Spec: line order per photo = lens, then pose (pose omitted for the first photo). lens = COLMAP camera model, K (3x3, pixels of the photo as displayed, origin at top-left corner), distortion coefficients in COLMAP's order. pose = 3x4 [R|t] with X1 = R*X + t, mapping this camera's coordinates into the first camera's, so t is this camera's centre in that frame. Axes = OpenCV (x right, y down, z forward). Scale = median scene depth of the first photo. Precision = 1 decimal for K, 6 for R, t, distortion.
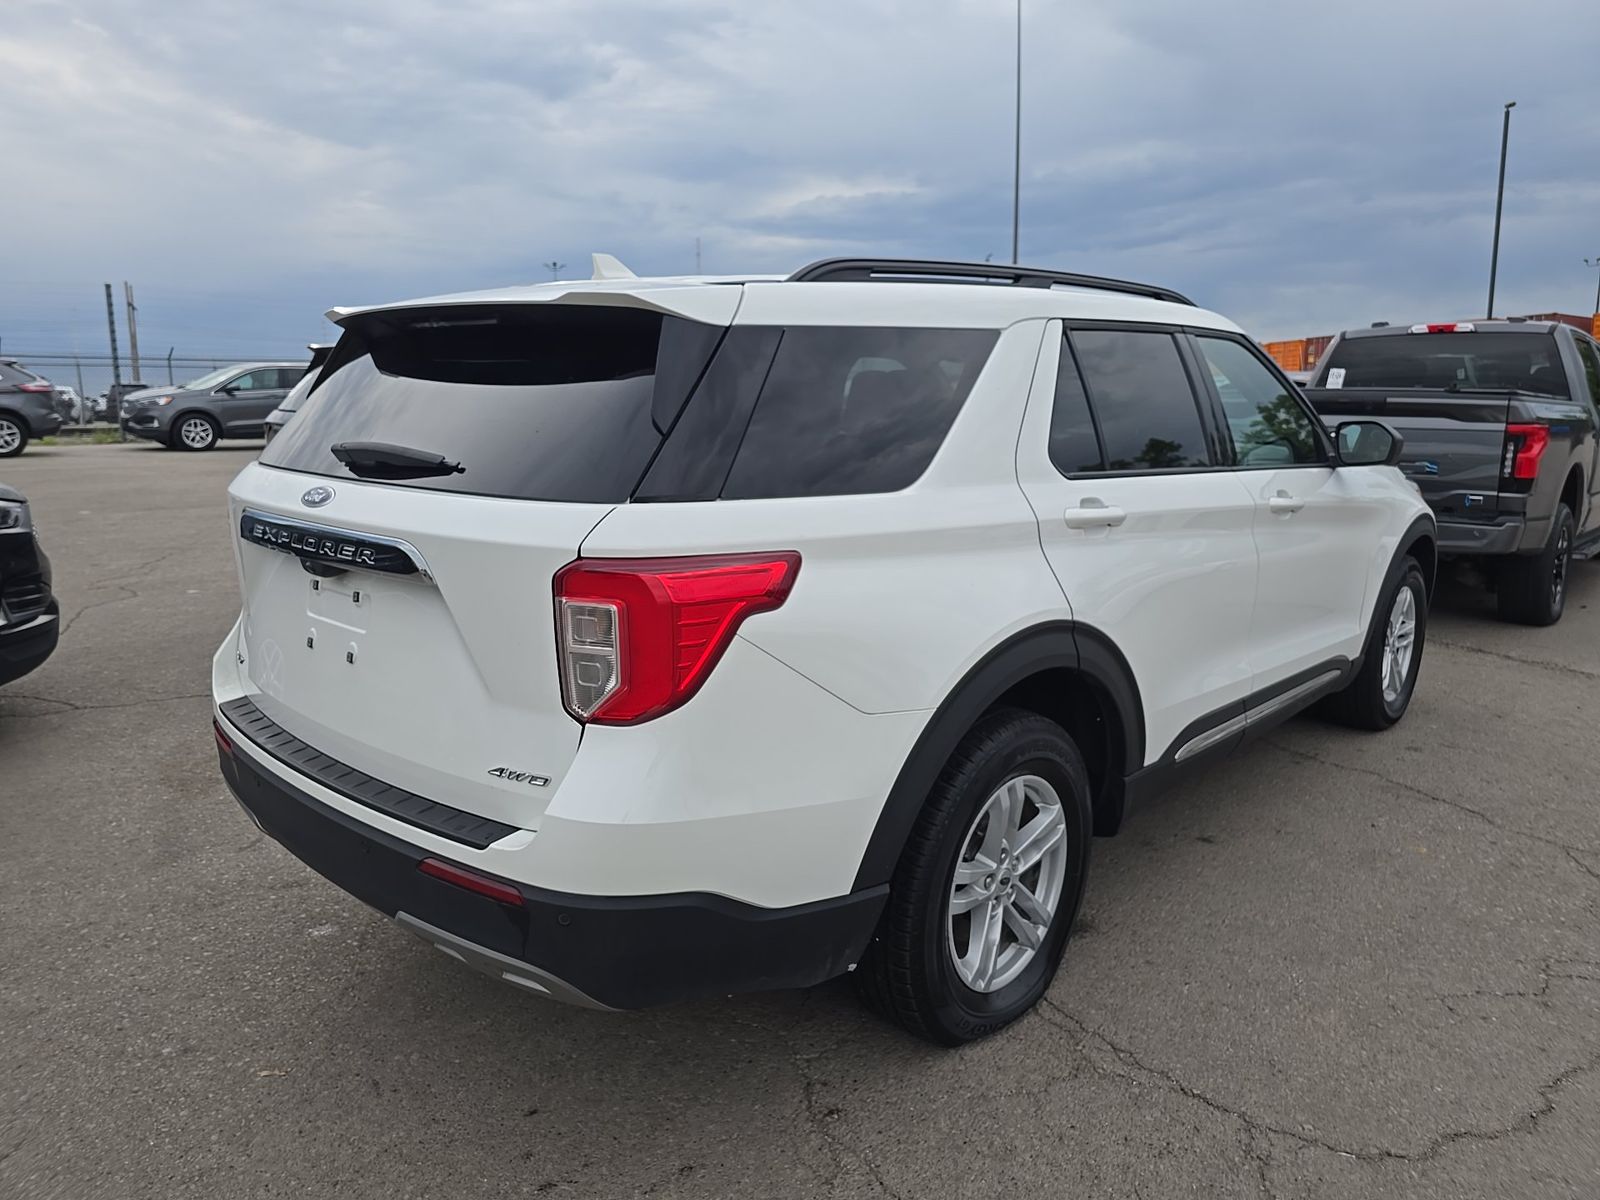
lens RADIAL K [[1073.4, 0, 800.0], [0, 1073.4, 600.0], [0, 0, 1]] dist [0.069093, -0.065764]
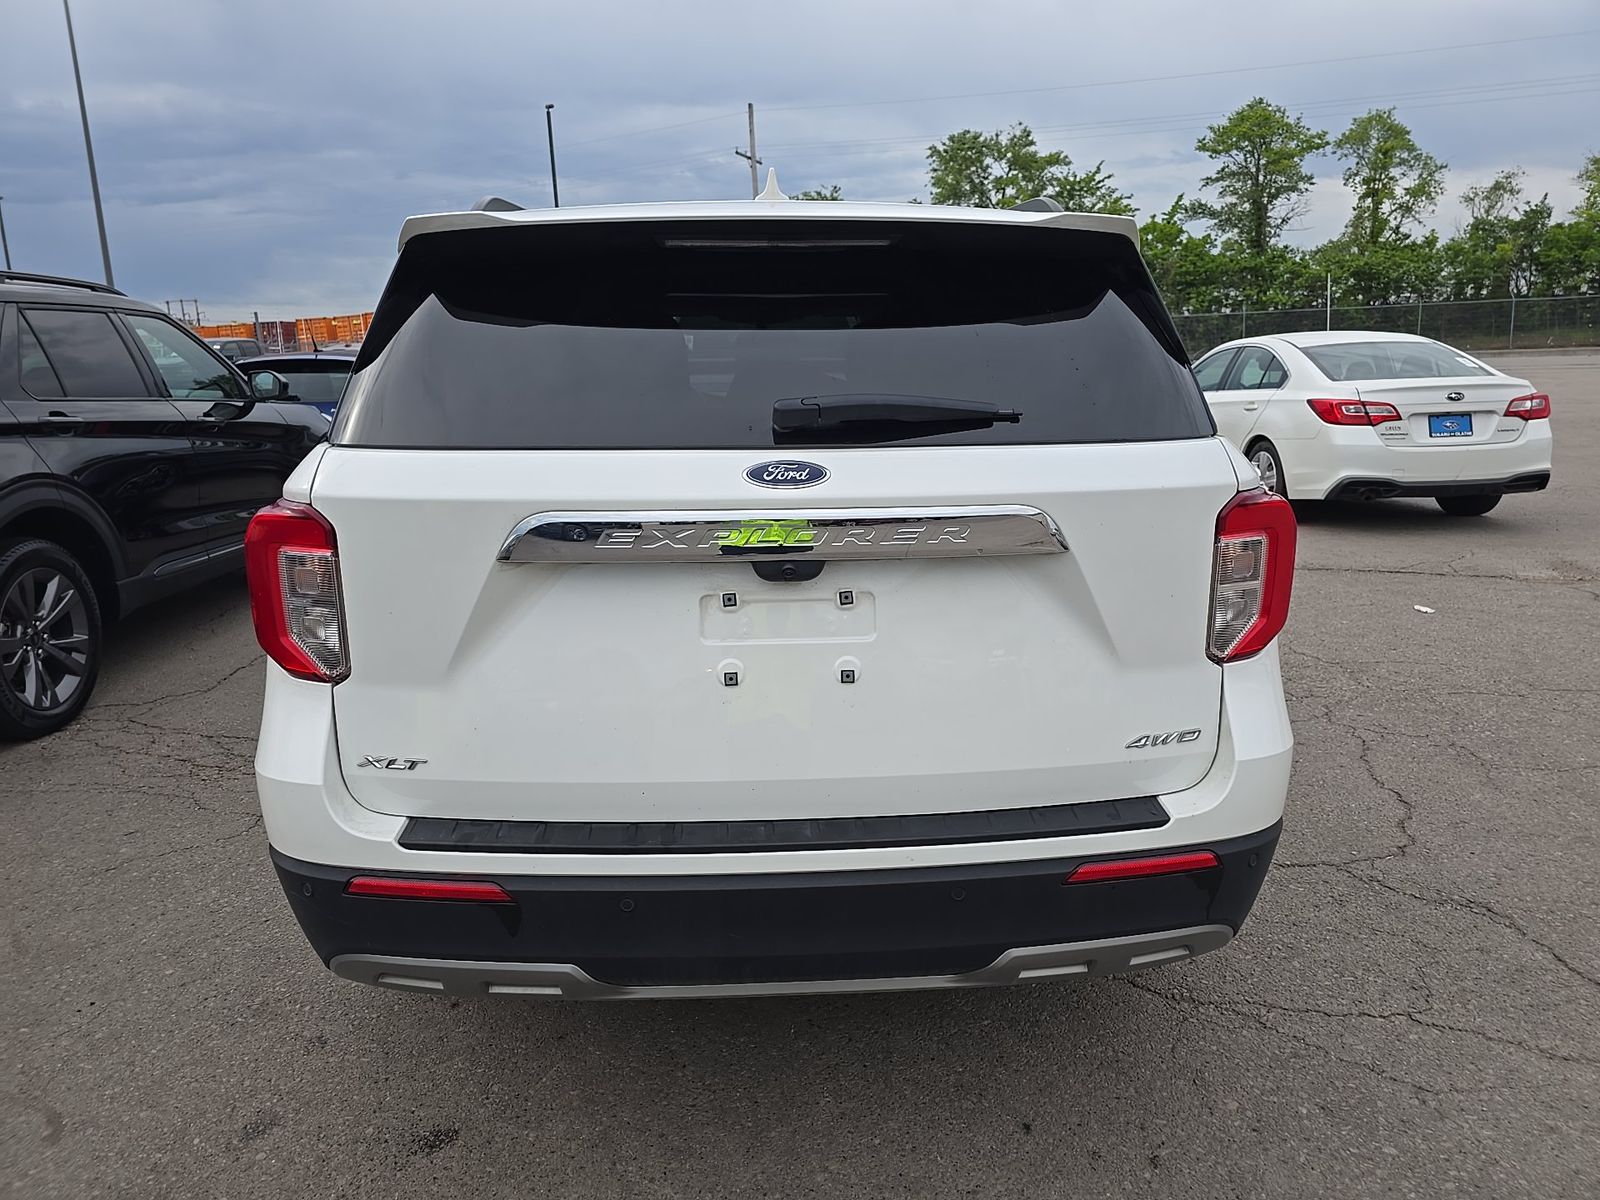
lens RADIAL K [[1073.4, 0, 800.0], [0, 1073.4, 600.0], [0, 0, 1]] dist [0.069093, -0.065764]
pose [[0.702896, -0.170503, 0.690555, -0.492959], [0.152764, 0.984377, 0.087556, -0.037626], [-0.694694, 0.043949, 0.717961, 0.243455]]
